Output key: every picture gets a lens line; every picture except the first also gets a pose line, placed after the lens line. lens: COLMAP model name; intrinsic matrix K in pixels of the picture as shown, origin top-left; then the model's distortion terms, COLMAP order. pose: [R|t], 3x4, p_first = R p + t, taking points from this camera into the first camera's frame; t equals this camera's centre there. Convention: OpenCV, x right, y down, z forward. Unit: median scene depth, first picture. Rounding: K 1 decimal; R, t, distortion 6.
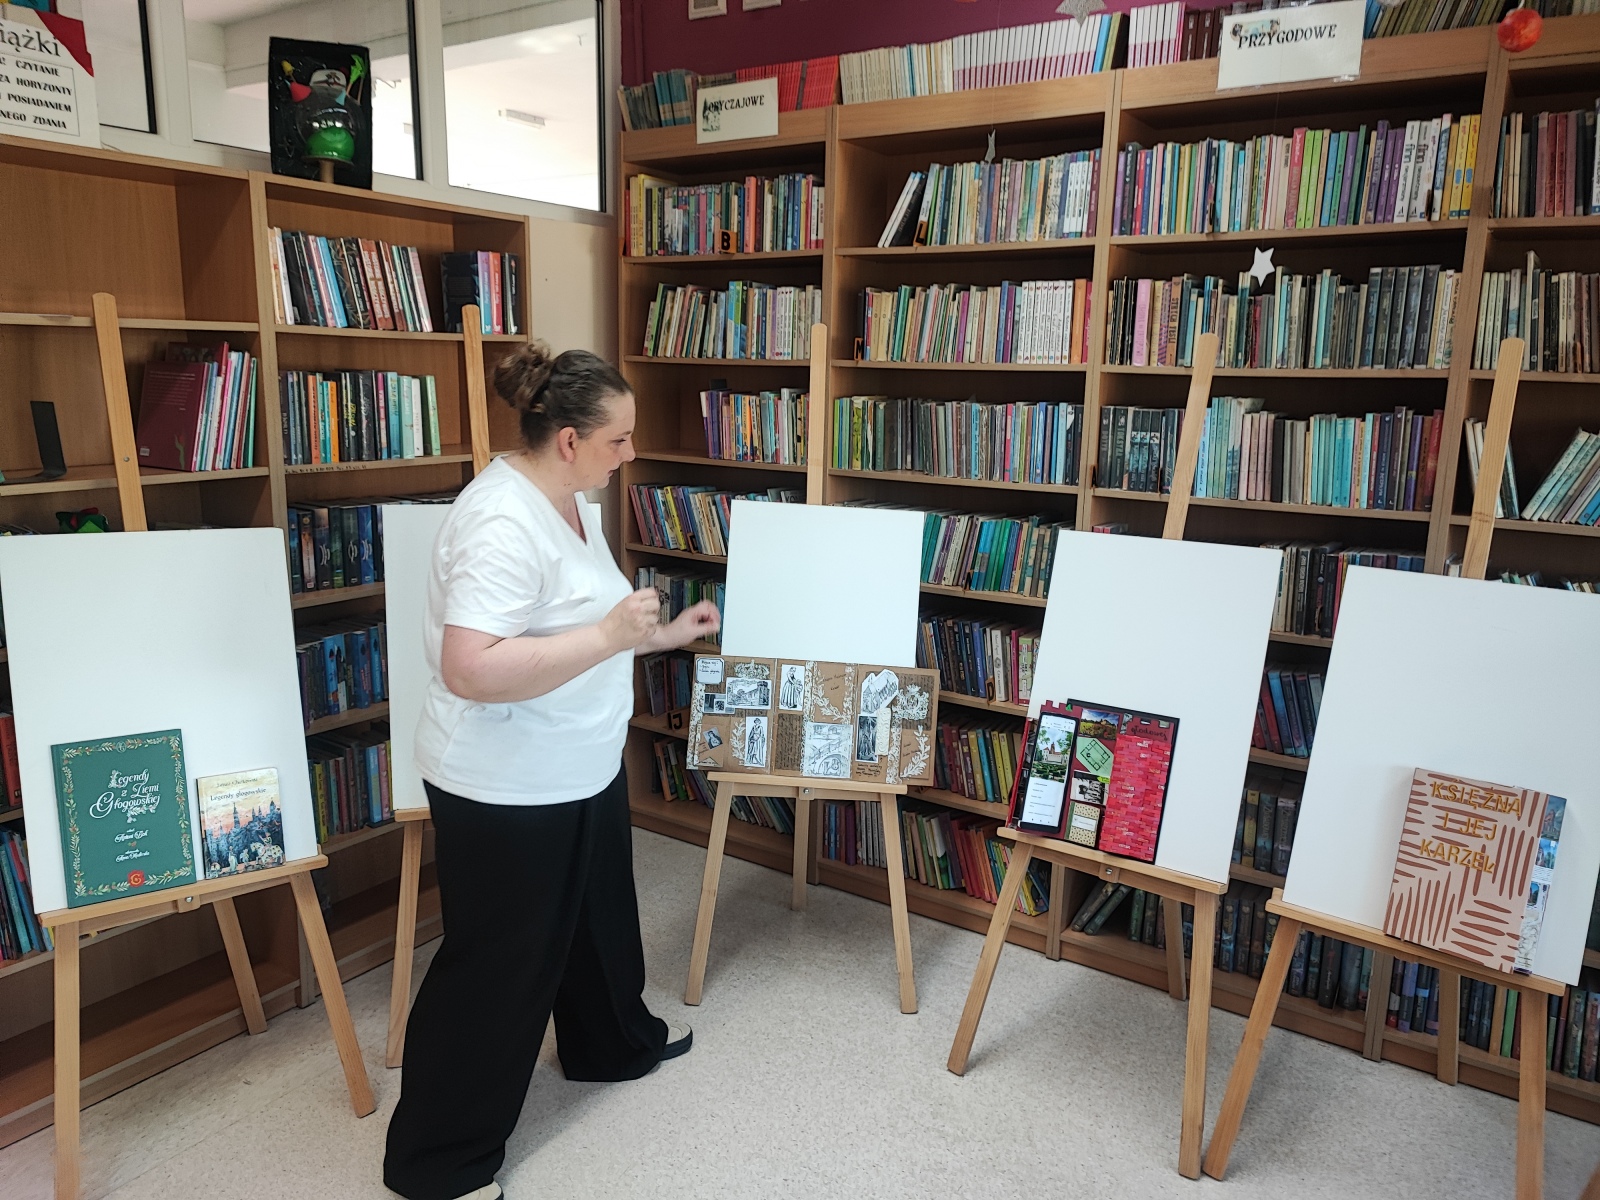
lens RADIAL K [[1138.1, 0, 822.3], [0, 1138.1, 592.0], [0, 0, 1]] dist [0.036711, -0.042306]
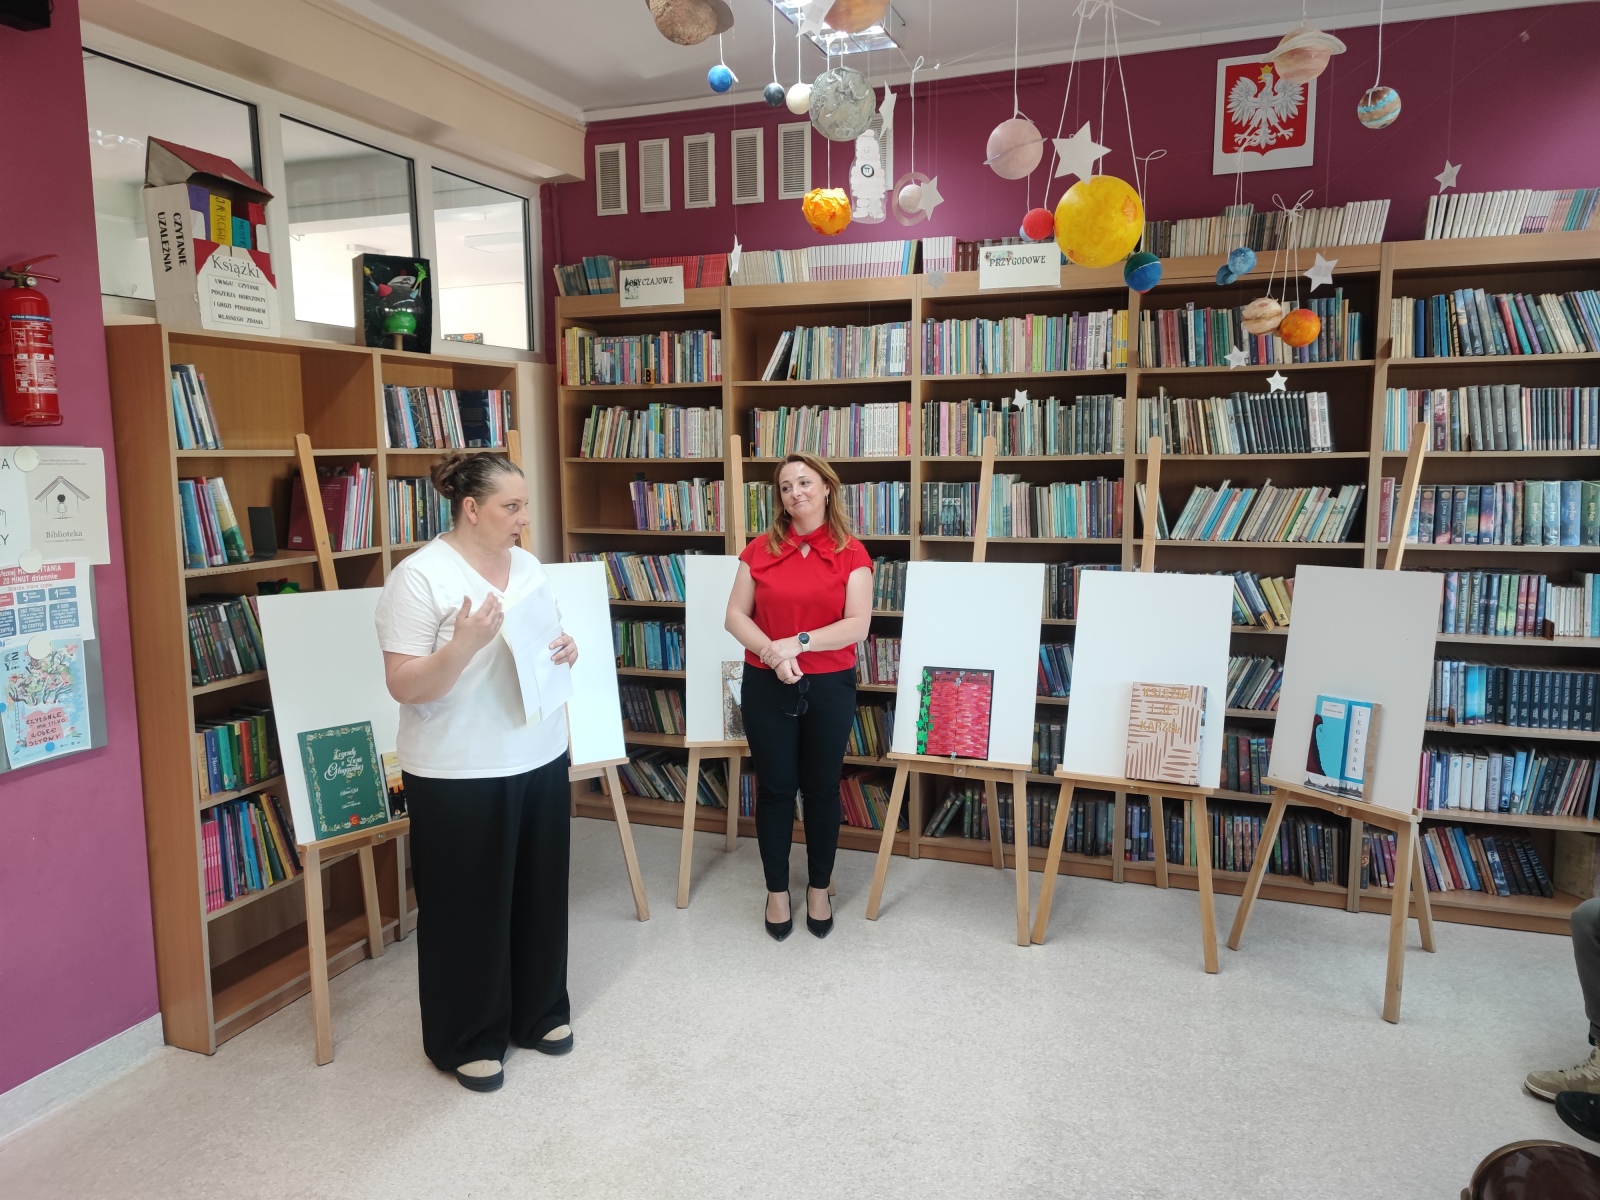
lens RADIAL K [[1138.1, 0, 816.1], [0, 1138.1, 587.5], [0, 0, 1]] dist [0.036711, -0.042306]
pose [[0.973238, -0.058113, 0.222330, -0.261896], [0.073733, 0.995311, -0.062606, 0.068857], [-0.217650, 0.077324, 0.972959, -0.487564]]
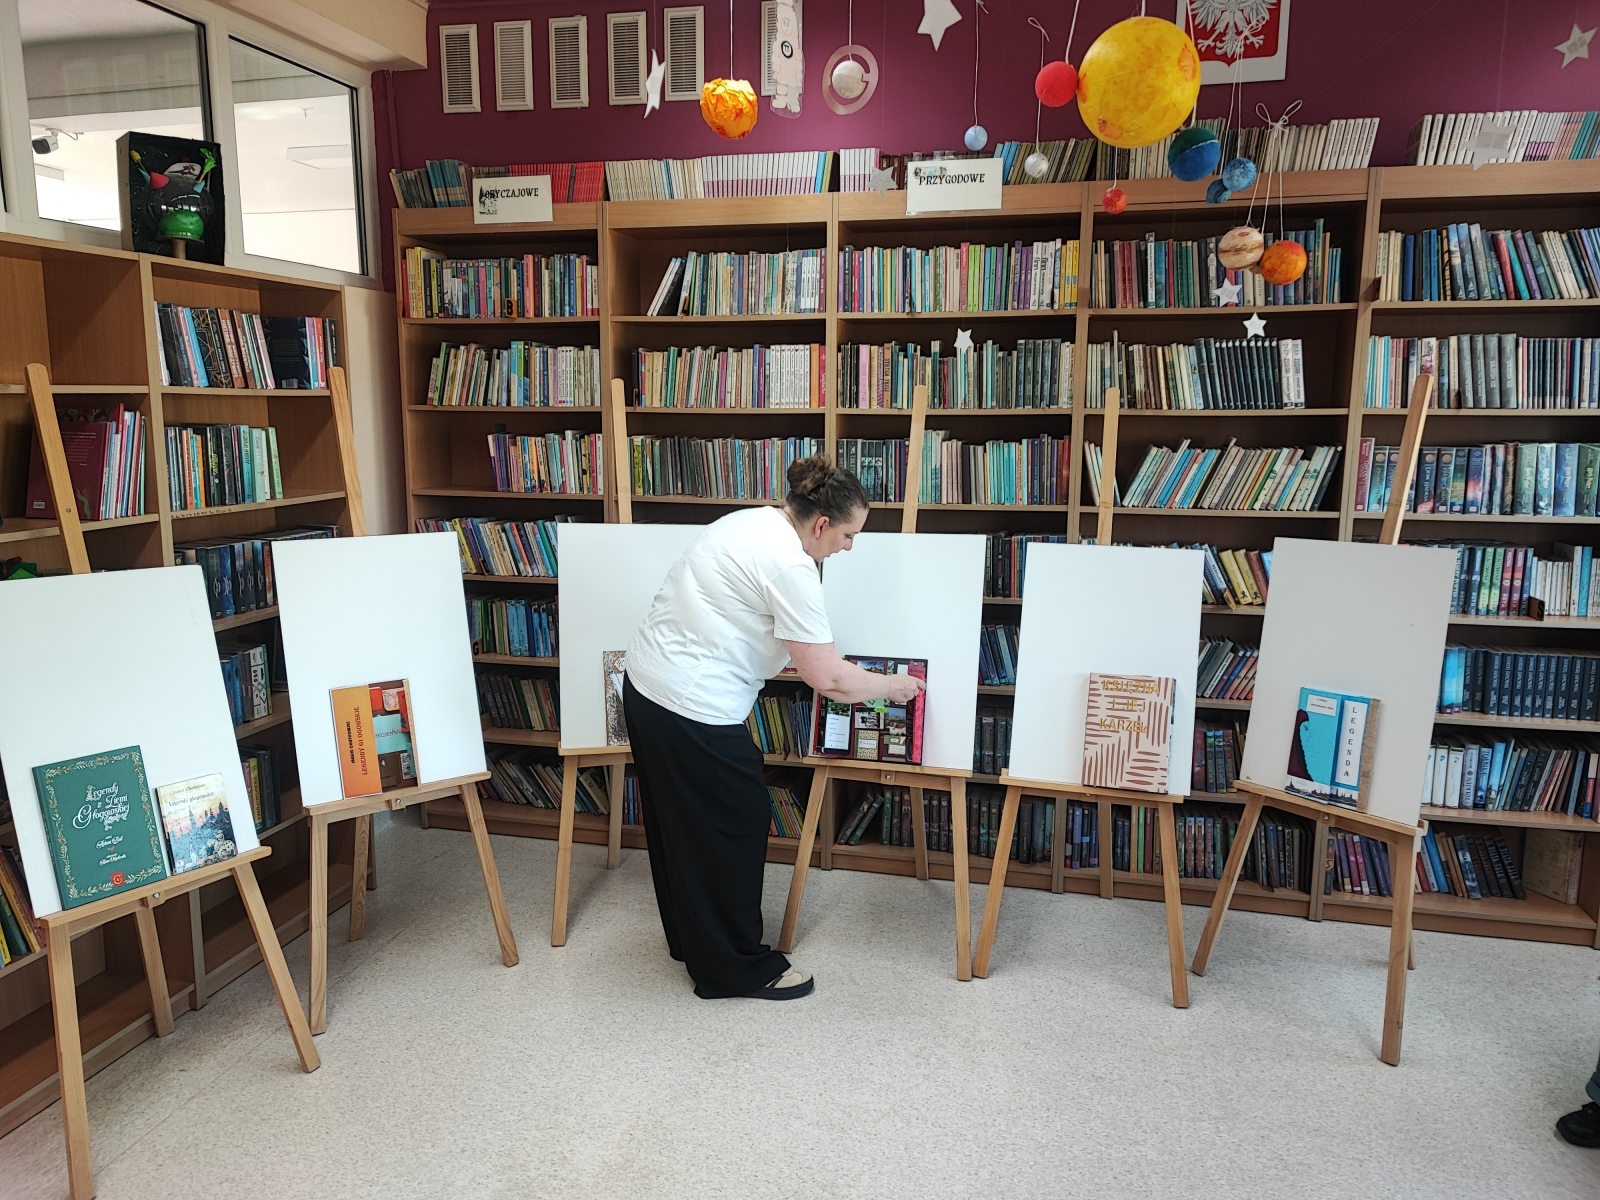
lens RADIAL K [[1138.1, 0, 815.5], [0, 1138.1, 581.1], [0, 0, 1]] dist [0.036711, -0.042306]
pose [[0.940209, -0.069308, 0.333472, -0.247800], [0.081663, 0.996391, -0.023160, 0.032374], [-0.330663, 0.049008, 0.942475, -0.245374]]
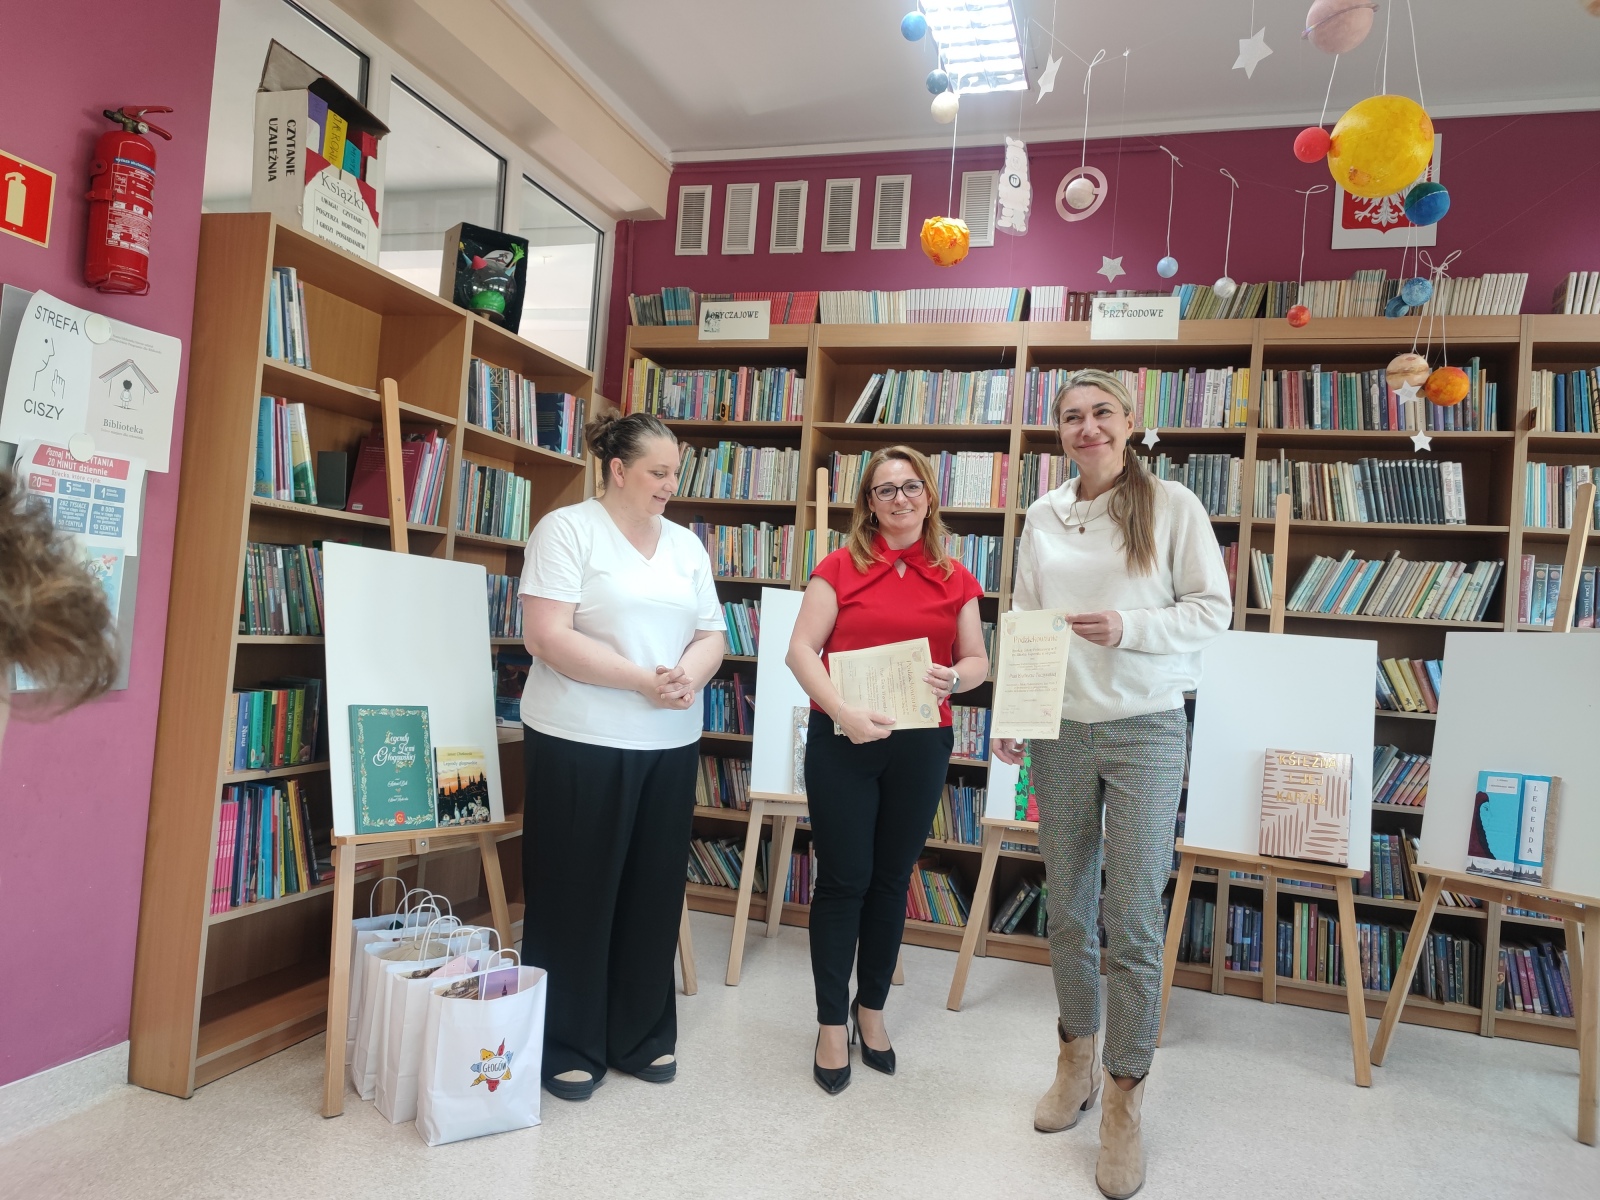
lens RADIAL K [[1138.1, 0, 811.2], [0, 1138.1, 595.1], [0, 0, 1]] dist [0.036711, -0.042306]
pose [[0.959361, 0.054621, 0.276844, -0.422512], [0.004198, 0.978216, -0.207547, 0.219507], [-0.282150, 0.200275, 0.938233, -0.280292]]
